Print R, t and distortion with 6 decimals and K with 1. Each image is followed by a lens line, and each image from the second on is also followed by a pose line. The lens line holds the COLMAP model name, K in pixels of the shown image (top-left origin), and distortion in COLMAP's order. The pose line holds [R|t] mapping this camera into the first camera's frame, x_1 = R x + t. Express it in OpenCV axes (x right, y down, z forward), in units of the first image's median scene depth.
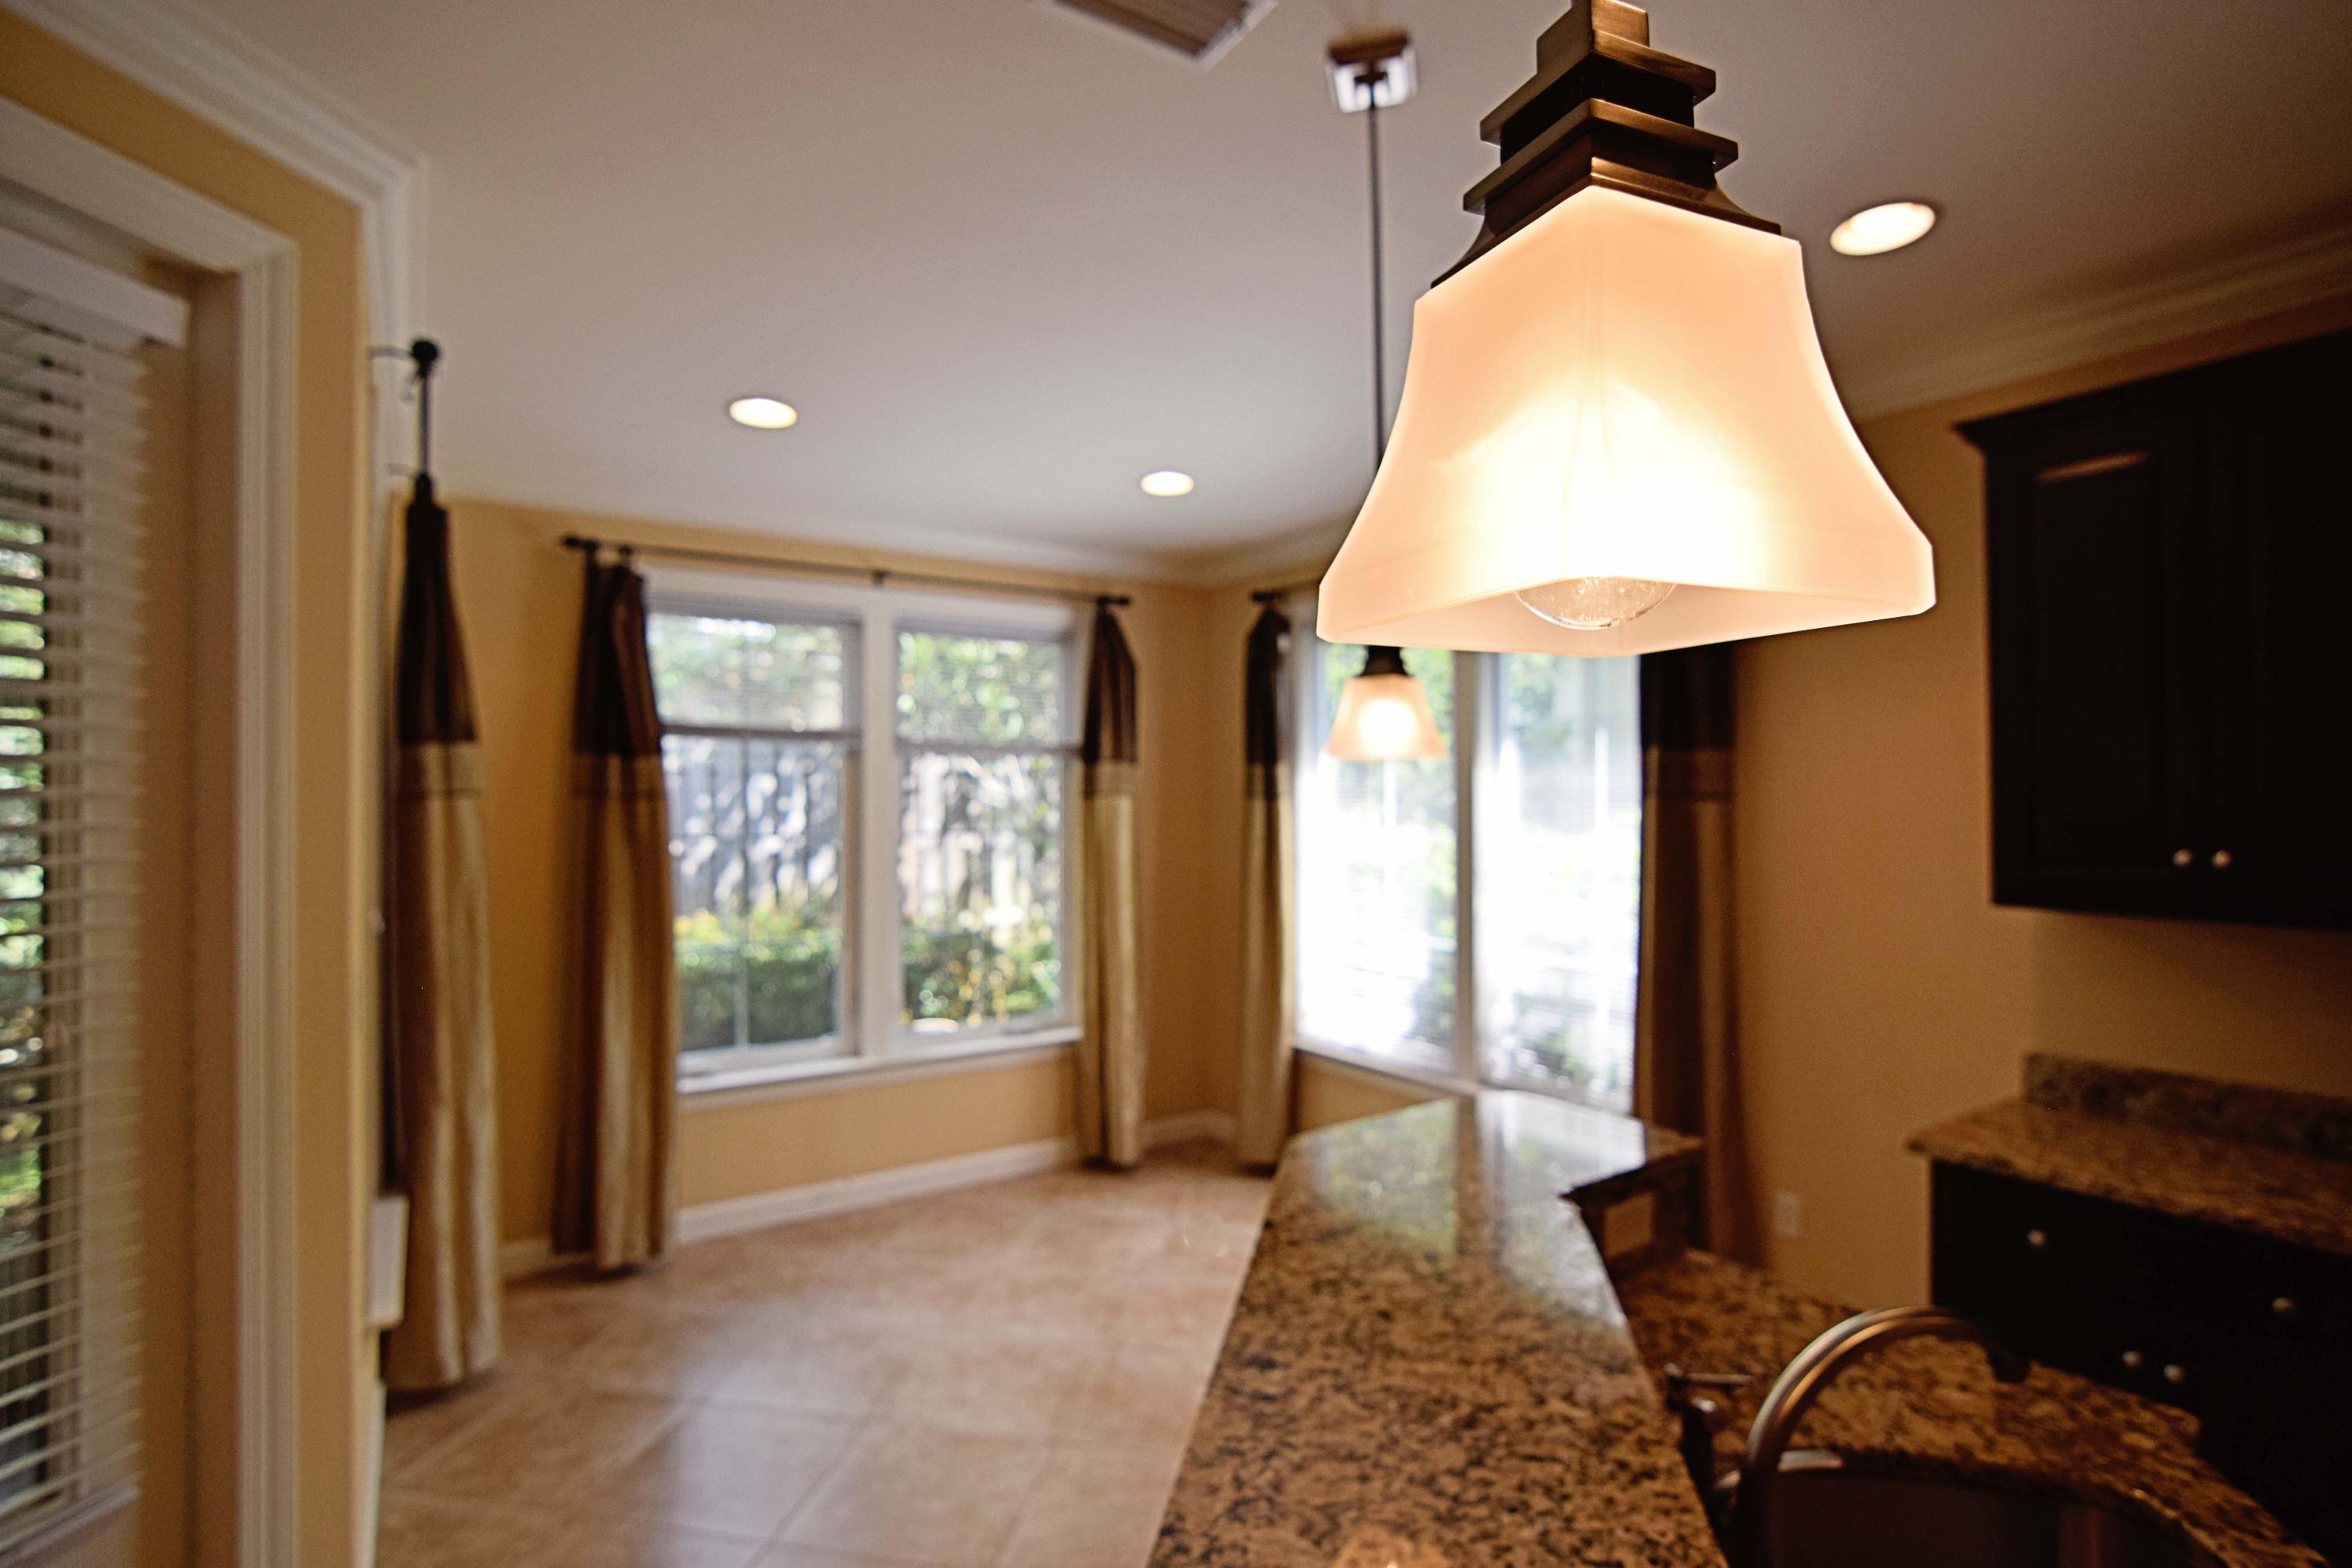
lens RADIAL K [[1155.9, 0, 1154.7], [0, 1155.9, 792.5], [0, 0, 1]] dist [-0.011971, -0.002385]
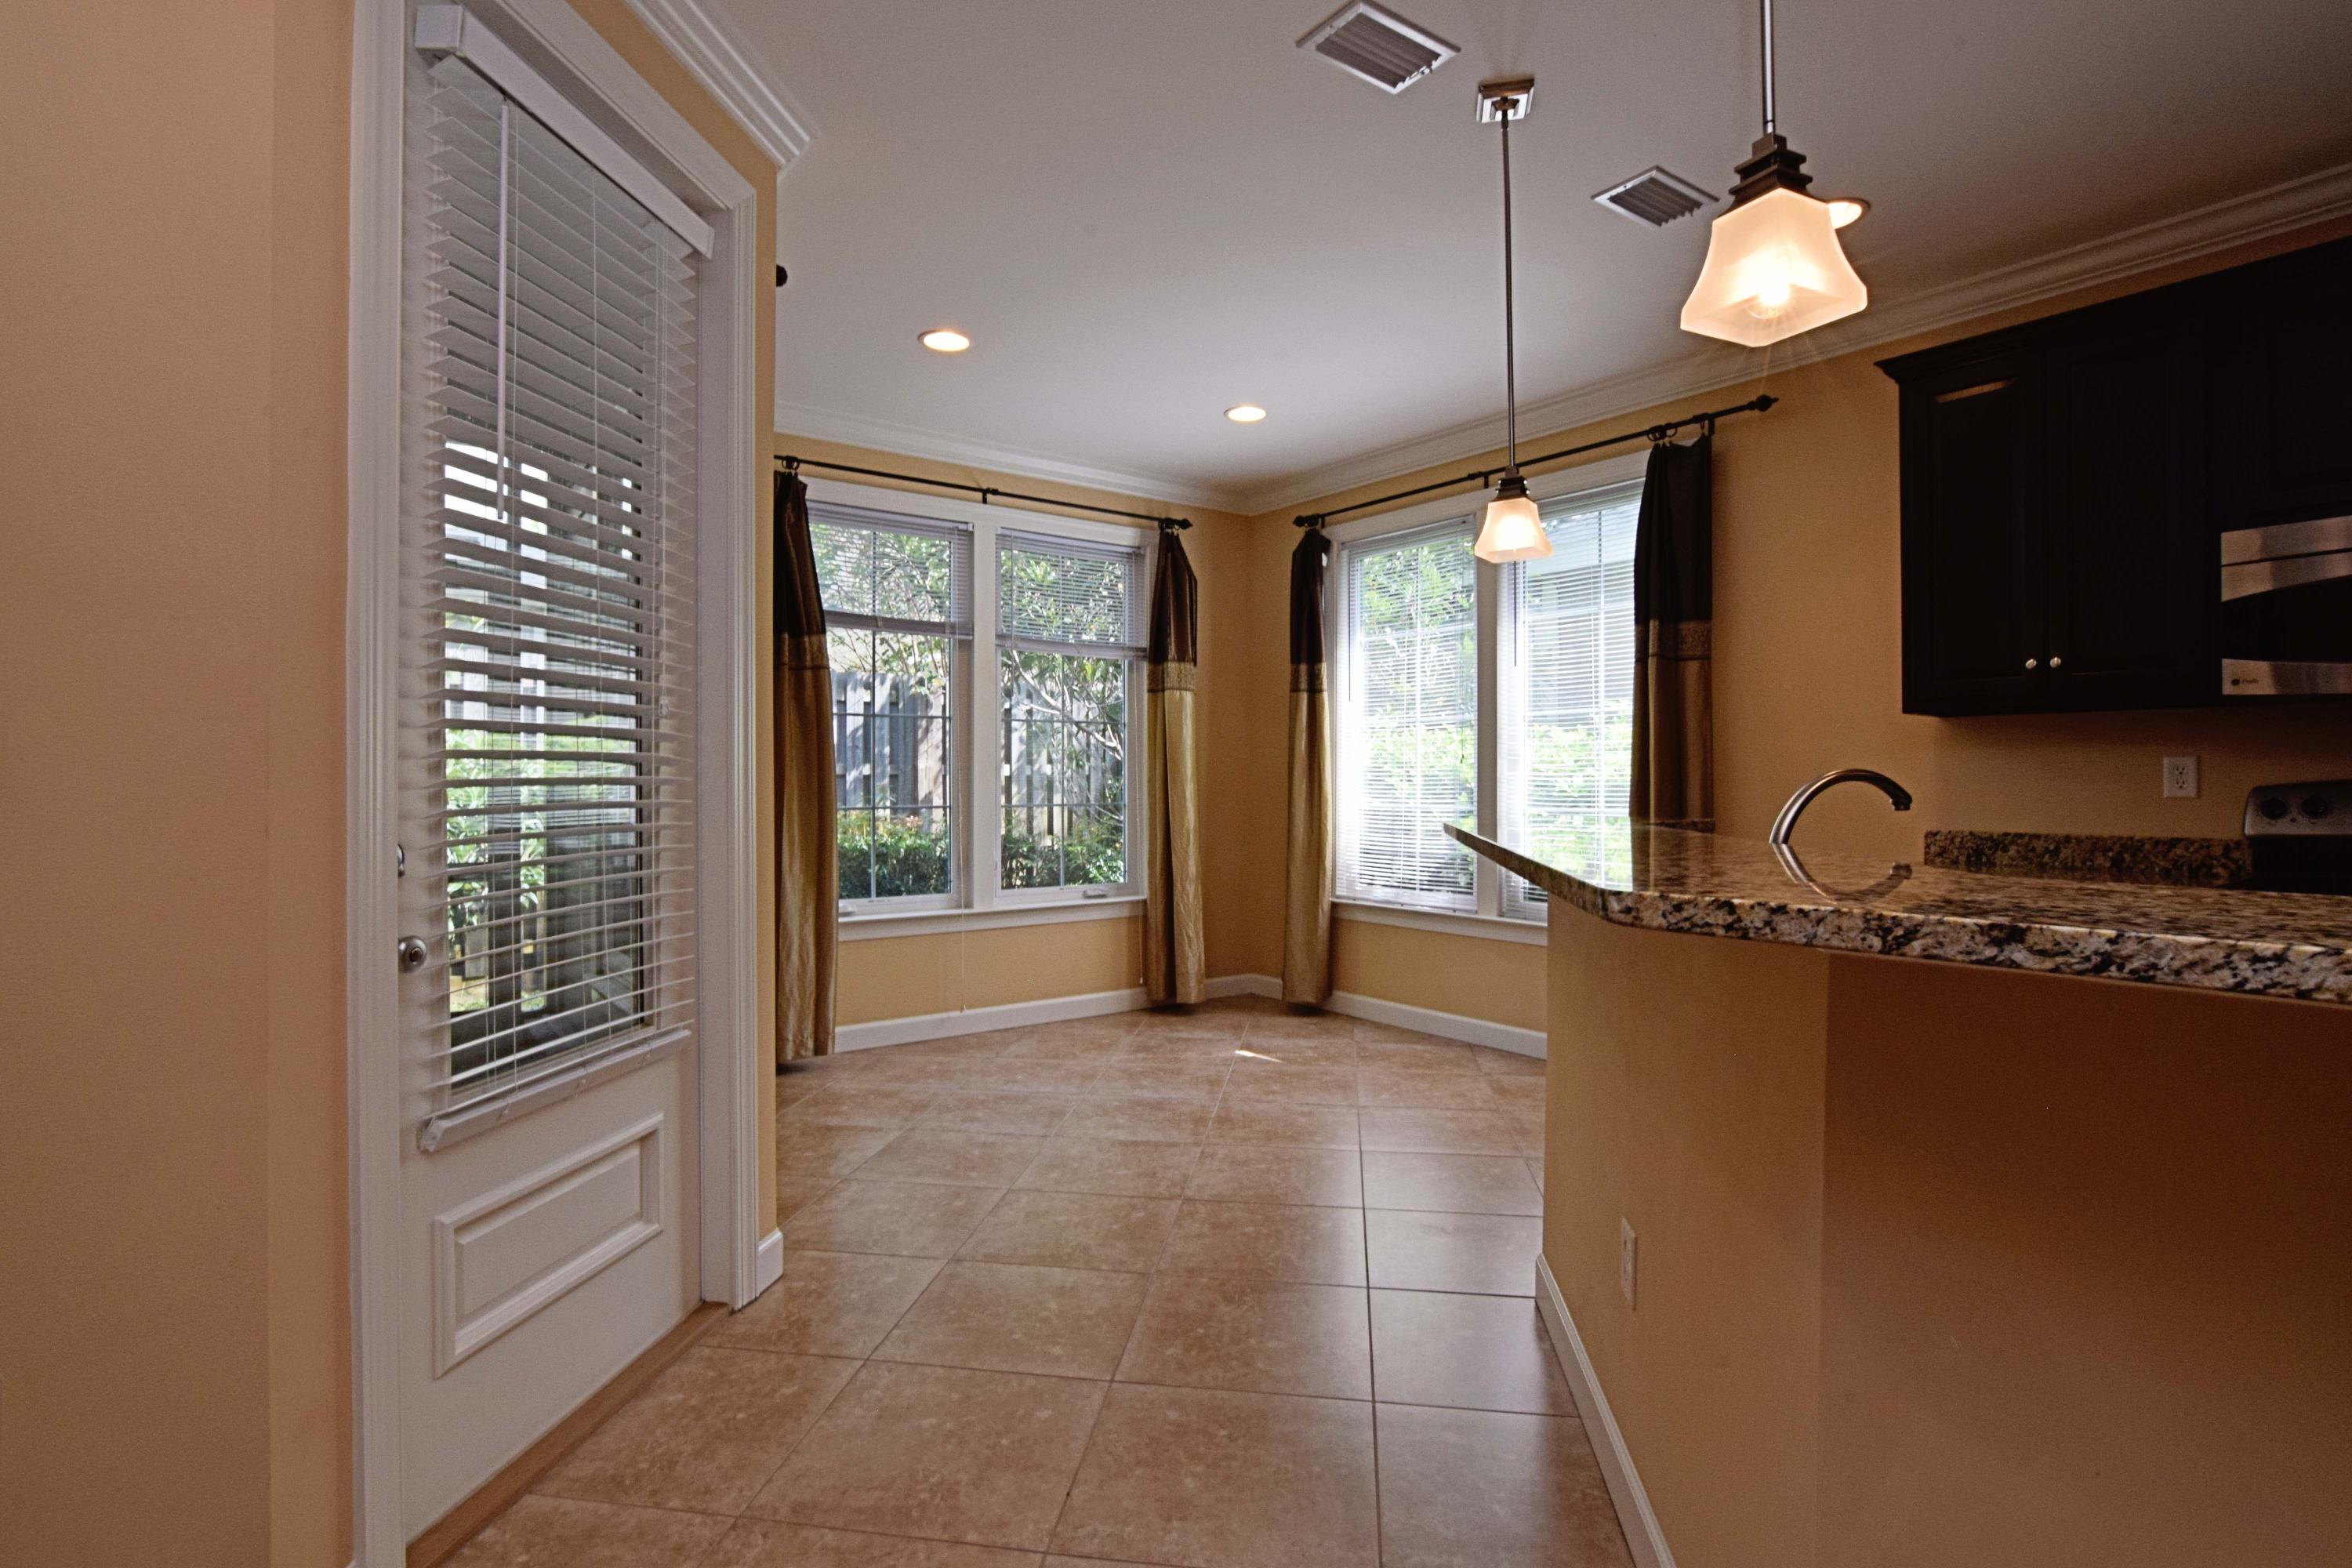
lens RADIAL K [[1155.9, 0, 1172.9], [0, 1155.9, 777.6], [0, 0, 1]] dist [-0.011971, -0.002385]
pose [[0.998212, 0.000507, 0.059776, -0.116684], [-0.000847, 0.999984, 0.005678, 0.088419], [-0.059772, -0.005718, 0.998196, -0.169016]]
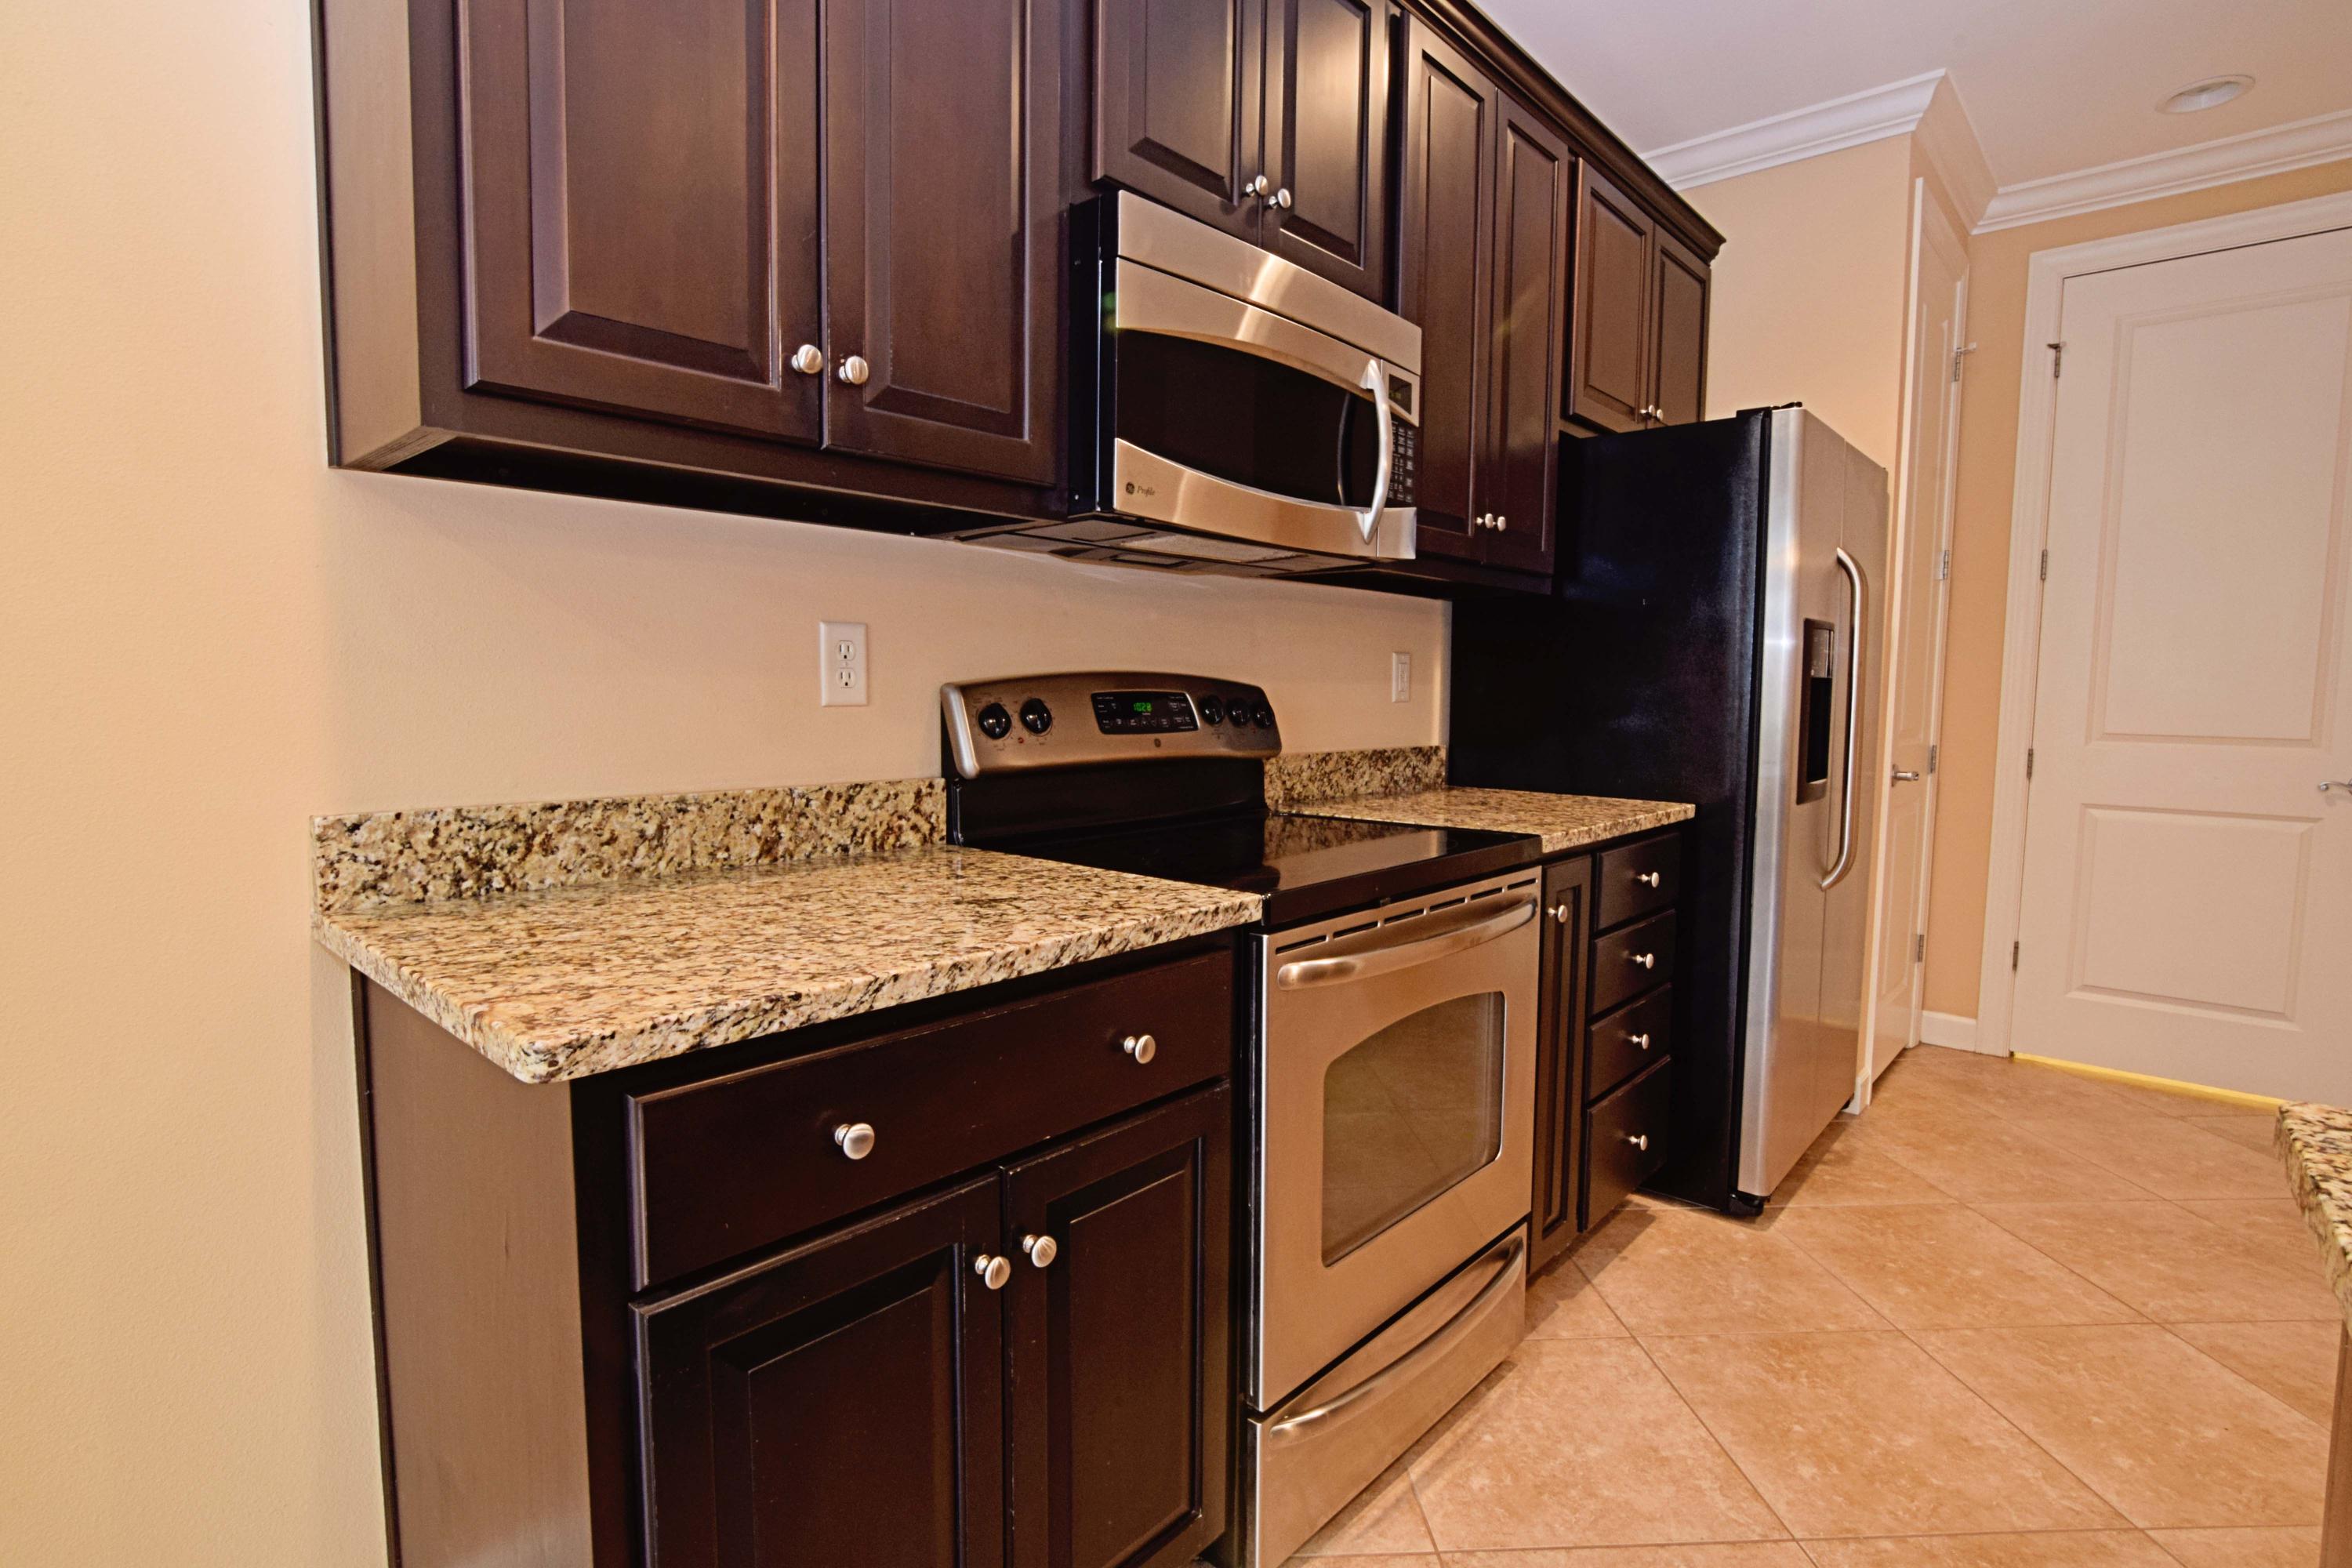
lens RADIAL K [[1155.9, 0, 1177.3], [0, 1155.9, 782.8], [0, 0, 1]] dist [-0.011971, -0.002385]
pose [[-0.267381, -0.076137, 0.960578, 0.143202], [-0.011441, 0.997054, 0.075844, 0.098939], [-0.963523, 0.009290, -0.267464, 0.448847]]
